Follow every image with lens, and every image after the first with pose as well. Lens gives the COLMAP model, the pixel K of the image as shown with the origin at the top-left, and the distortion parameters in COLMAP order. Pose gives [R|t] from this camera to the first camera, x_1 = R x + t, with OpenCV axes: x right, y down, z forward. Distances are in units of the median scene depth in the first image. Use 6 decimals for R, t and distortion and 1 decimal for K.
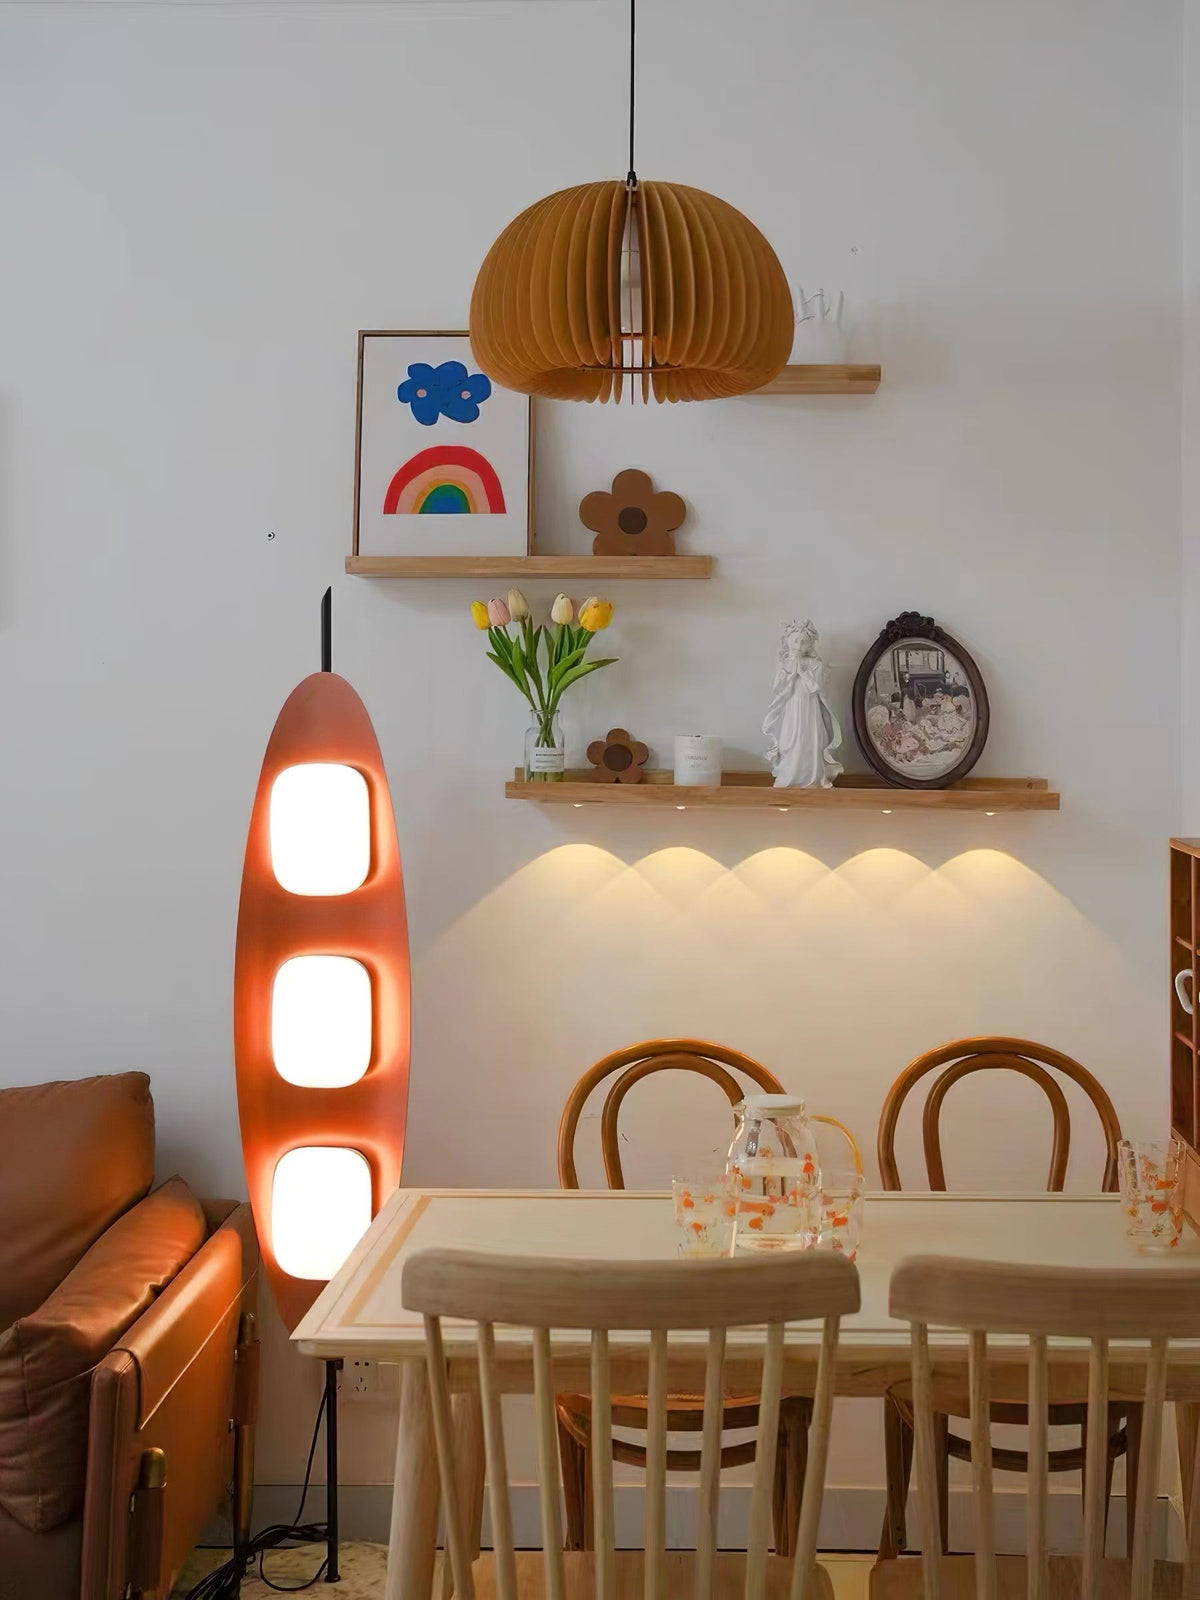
lens RADIAL K [[2904.2, 0, 600.0], [0, 2904.2, 800.0], [0, 0, 1]] dist [0.022626, 0.171198]
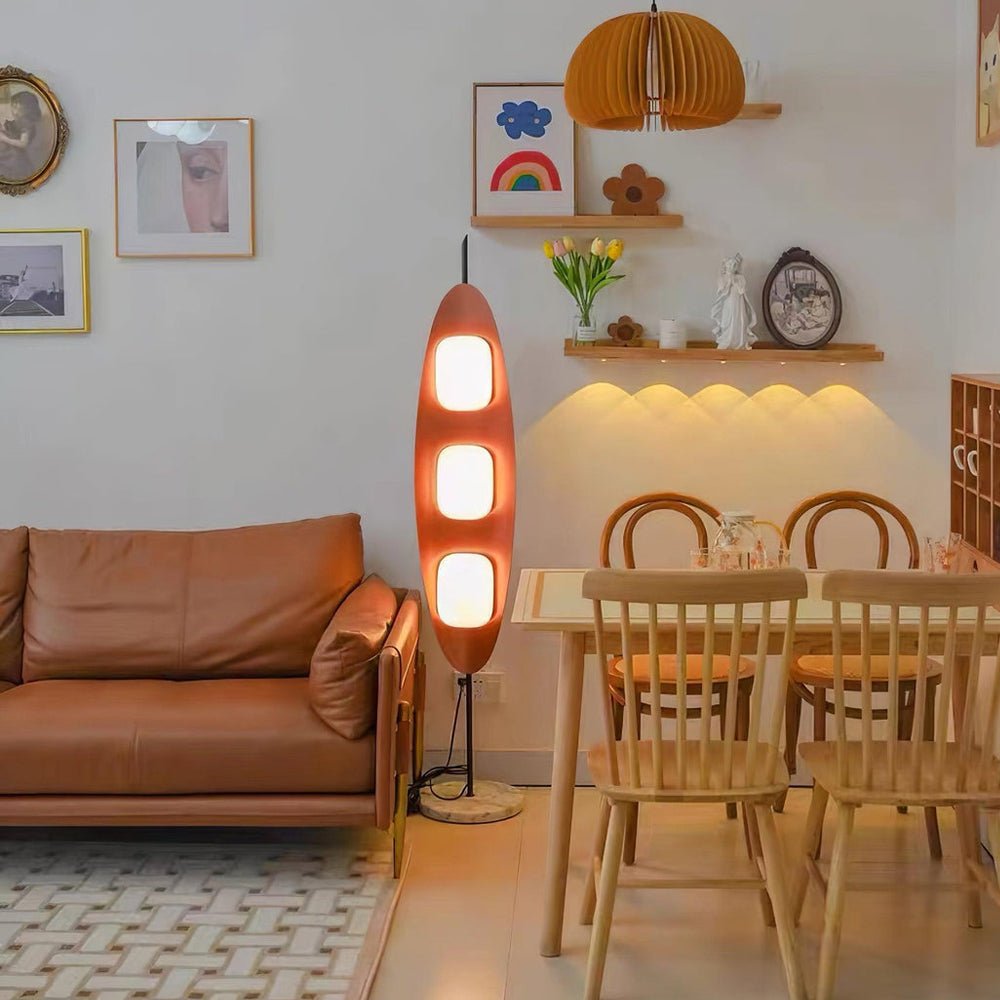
lens RADIAL K [[2016.2, 0, 500.0], [0, 2016.2, 500.0], [0, 0, 1]] dist [-0.002961, -0.439941]
pose [[0.999891, -0.002187, -0.014614, -0.052364], [0.003131, 0.997890, 0.064846, 0.006902], [0.014442, -0.064885, 0.997788, -0.207112]]
